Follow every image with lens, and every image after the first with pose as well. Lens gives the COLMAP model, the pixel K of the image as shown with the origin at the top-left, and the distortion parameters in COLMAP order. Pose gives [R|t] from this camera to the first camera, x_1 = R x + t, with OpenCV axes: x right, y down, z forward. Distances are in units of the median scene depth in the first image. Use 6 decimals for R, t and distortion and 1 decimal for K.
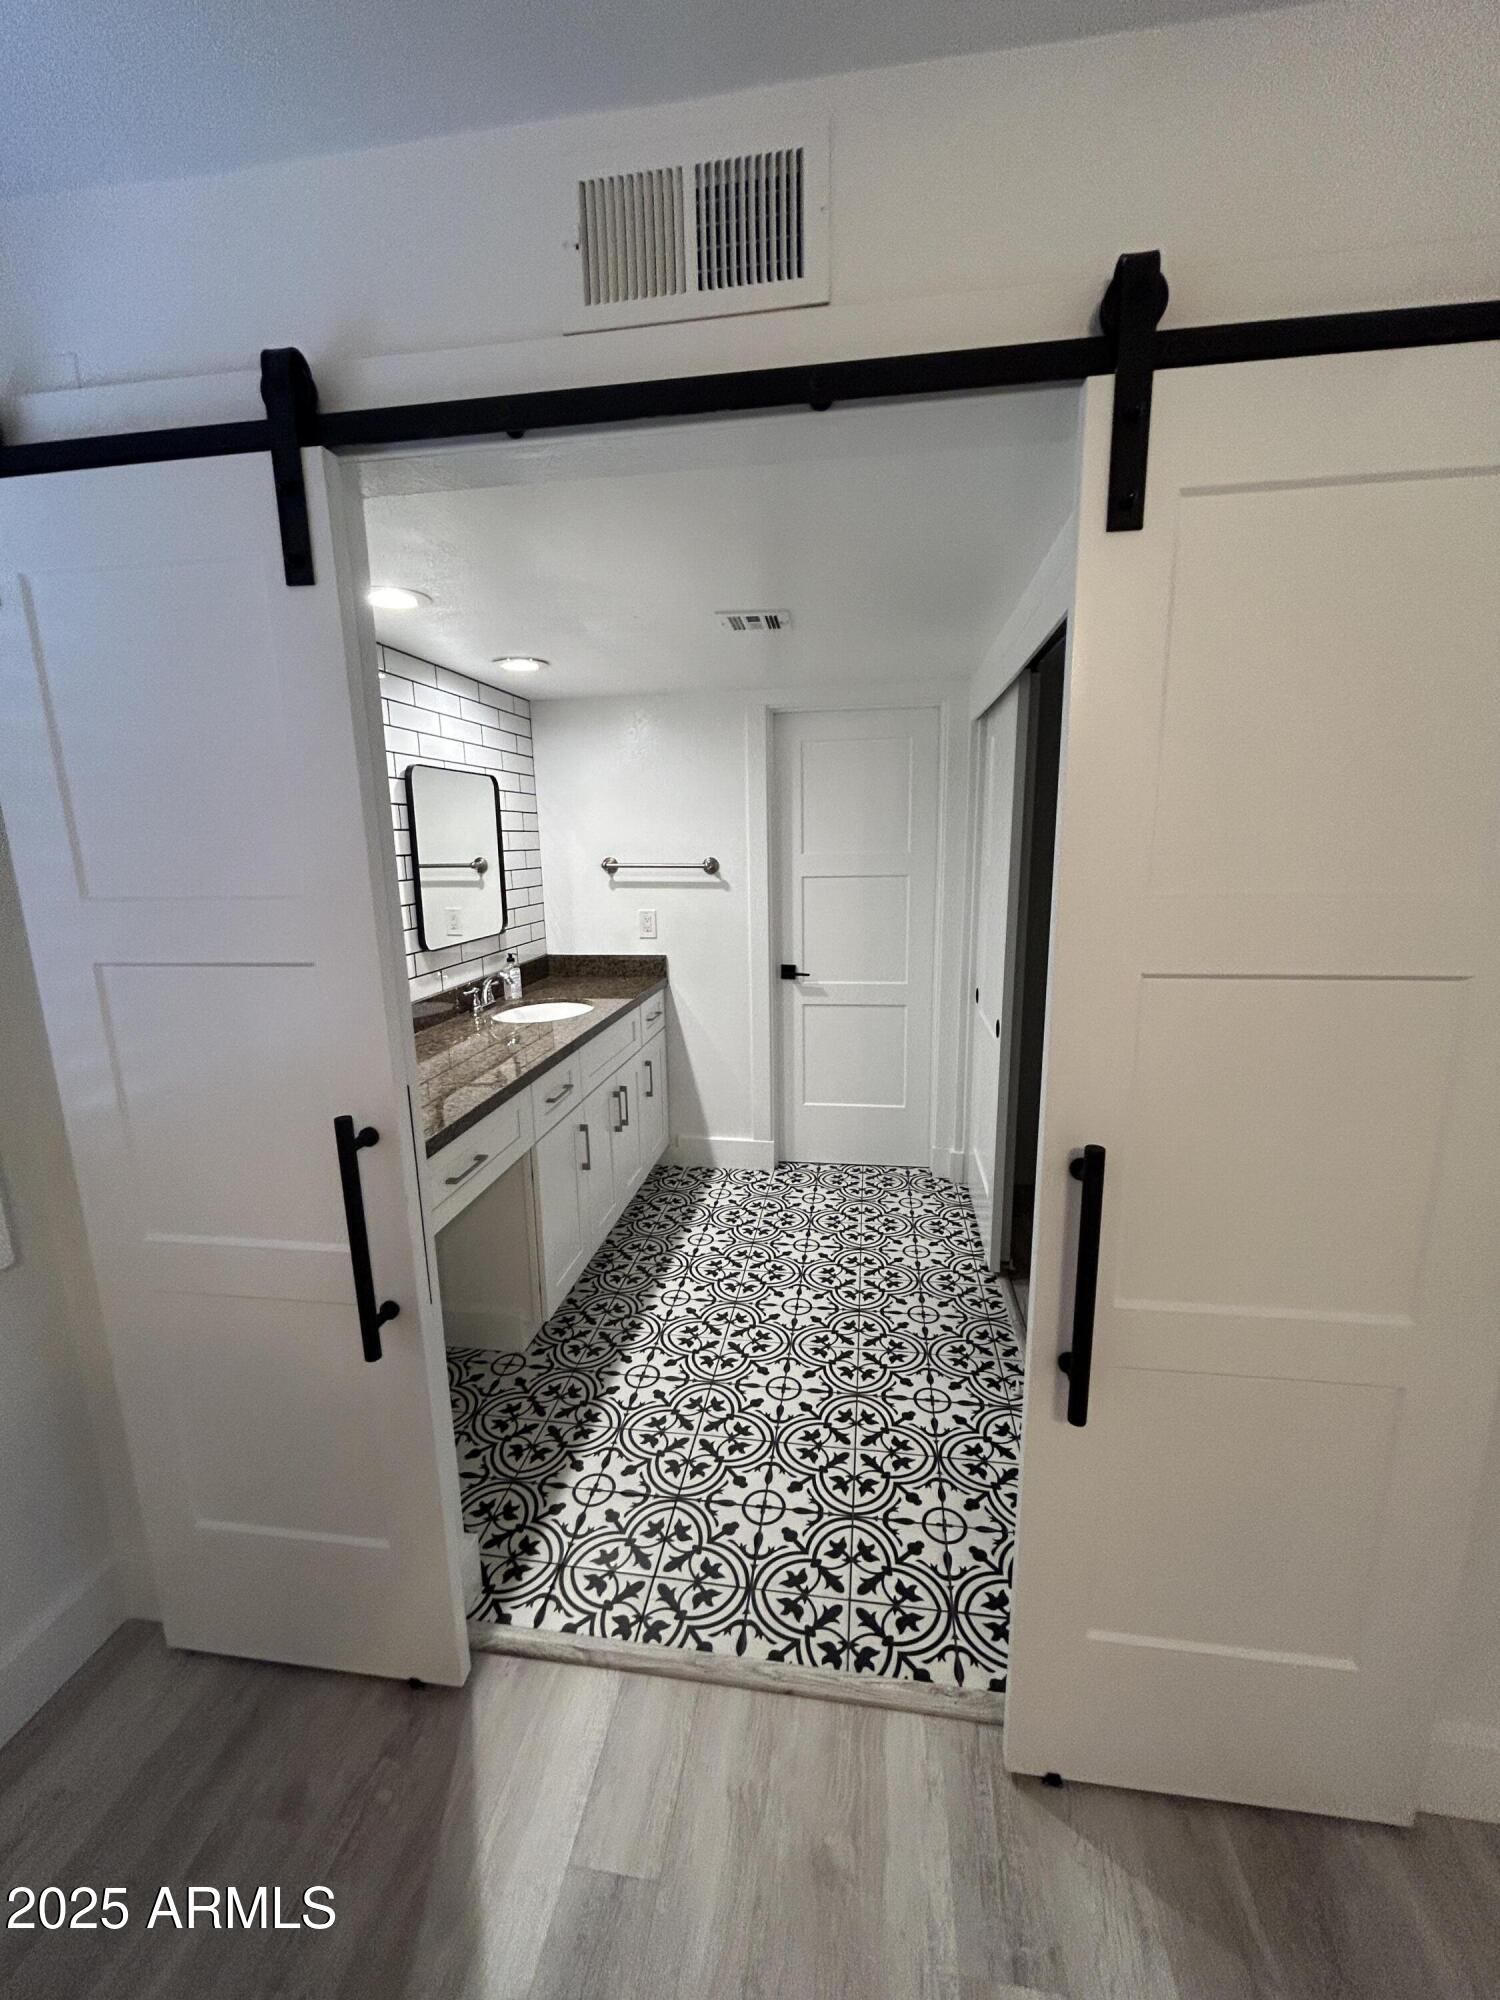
lens RADIAL K [[812.4, 0, 750.4], [0, 812.4, 1000.1], [0, 0, 1]] dist [0.001224, -0.000007]
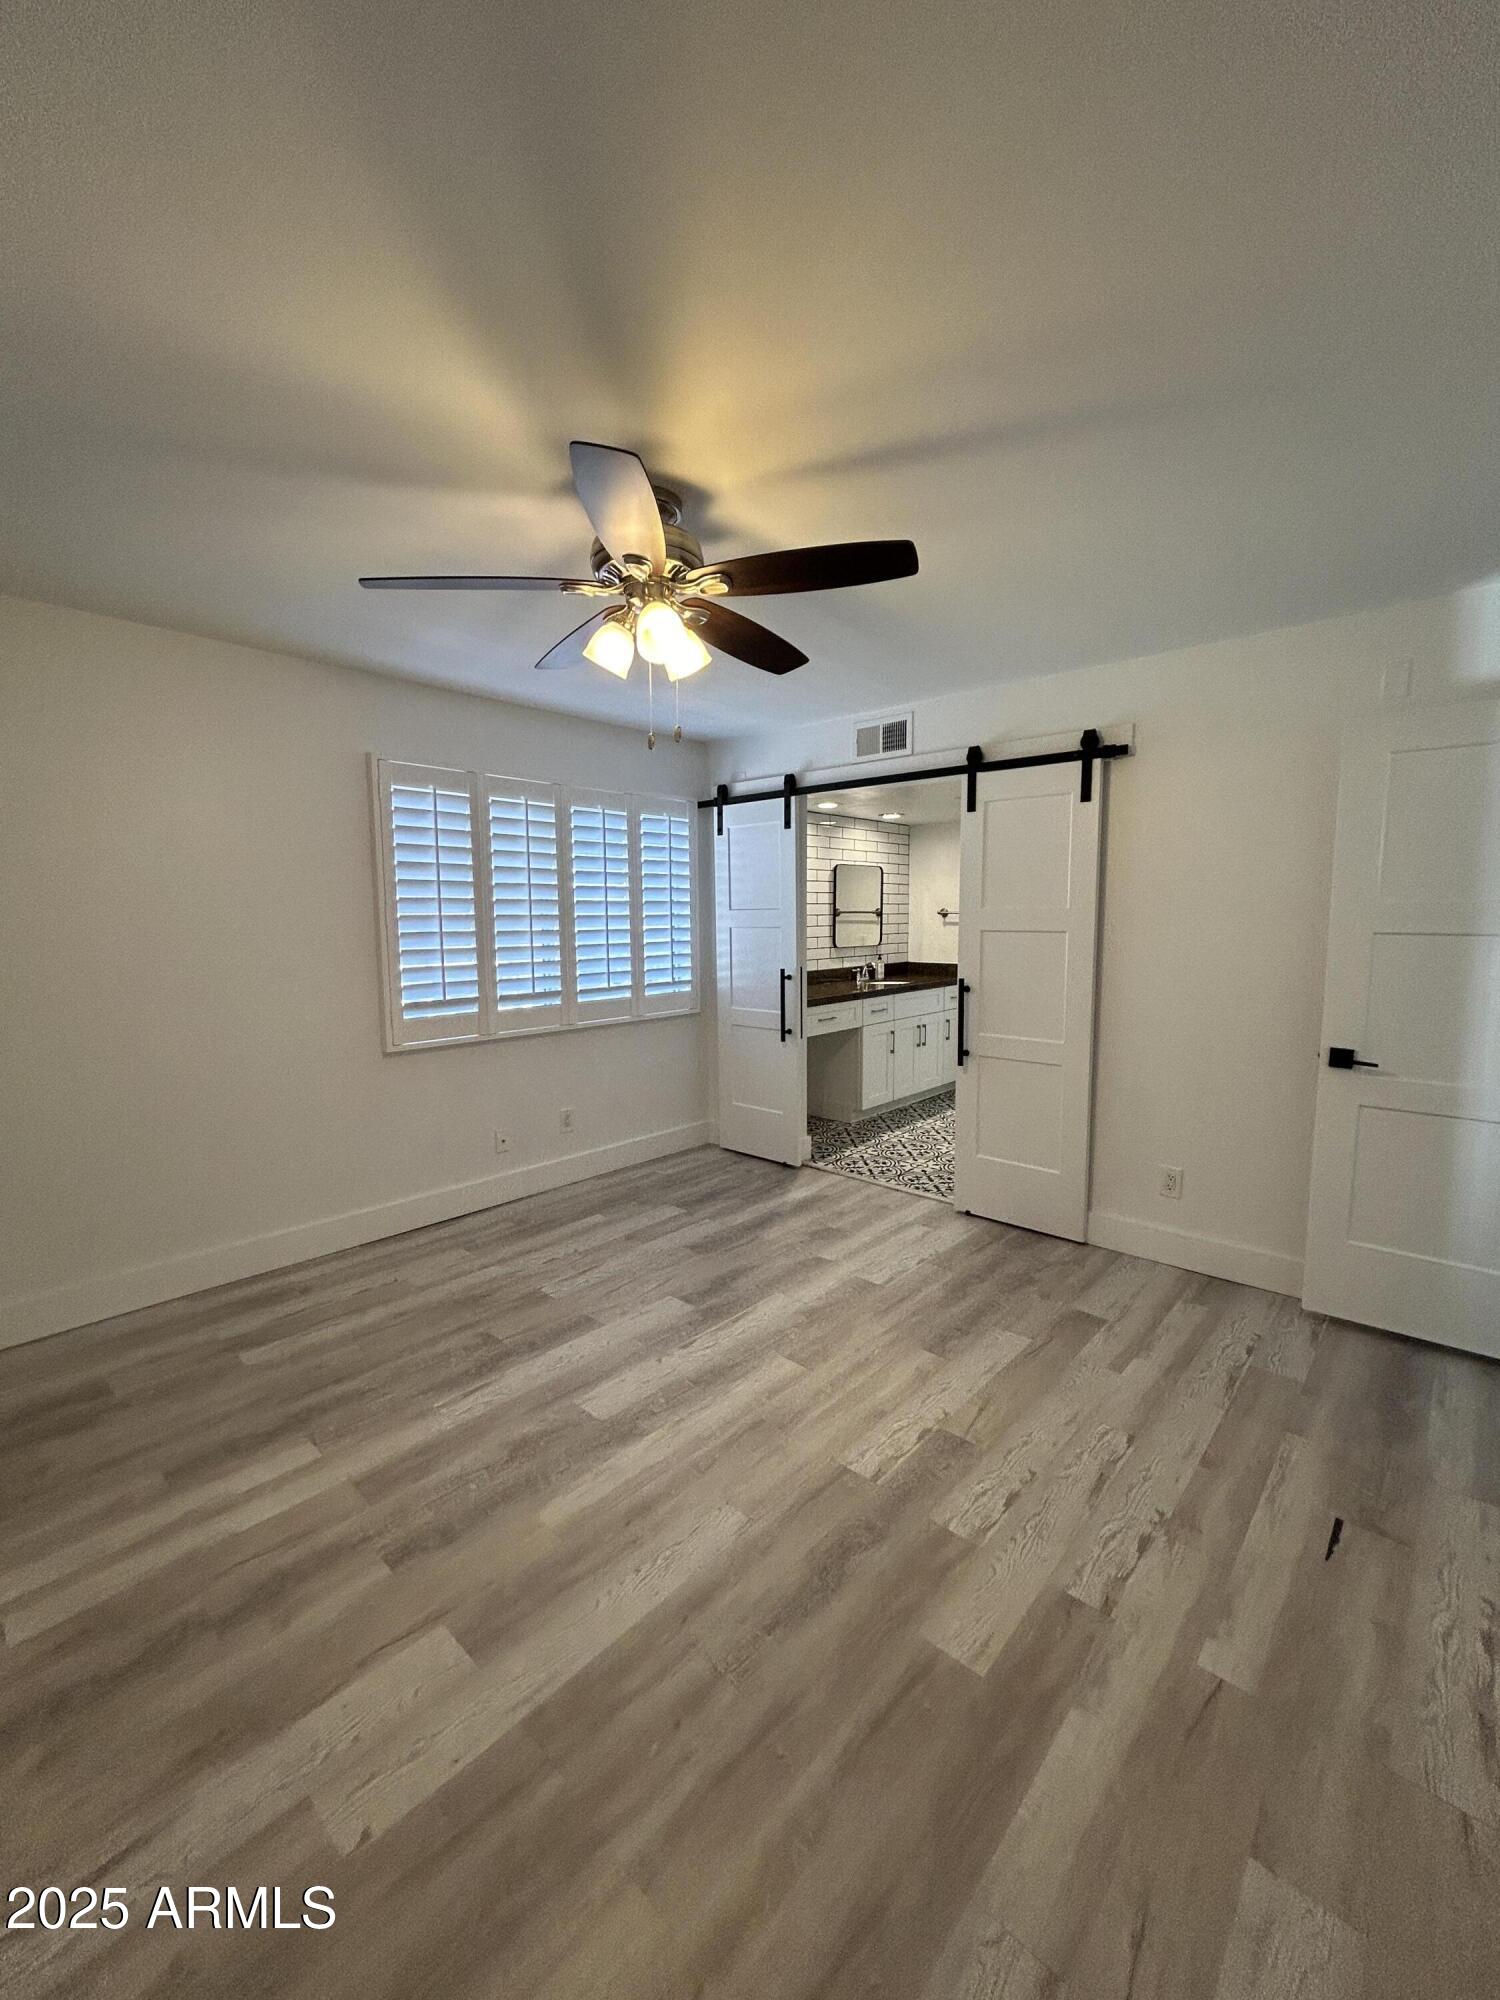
lens RADIAL K [[812.4, 0, 742.6], [0, 812.4, 1003.0], [0, 0, 1]] dist [0.001224, -0.000007]
pose [[0.829576, 0.070518, -0.553923, 1.016328], [-0.113775, 0.992530, -0.044038, 0.351407], [0.546680, 0.099555, 0.831402, -1.555328]]
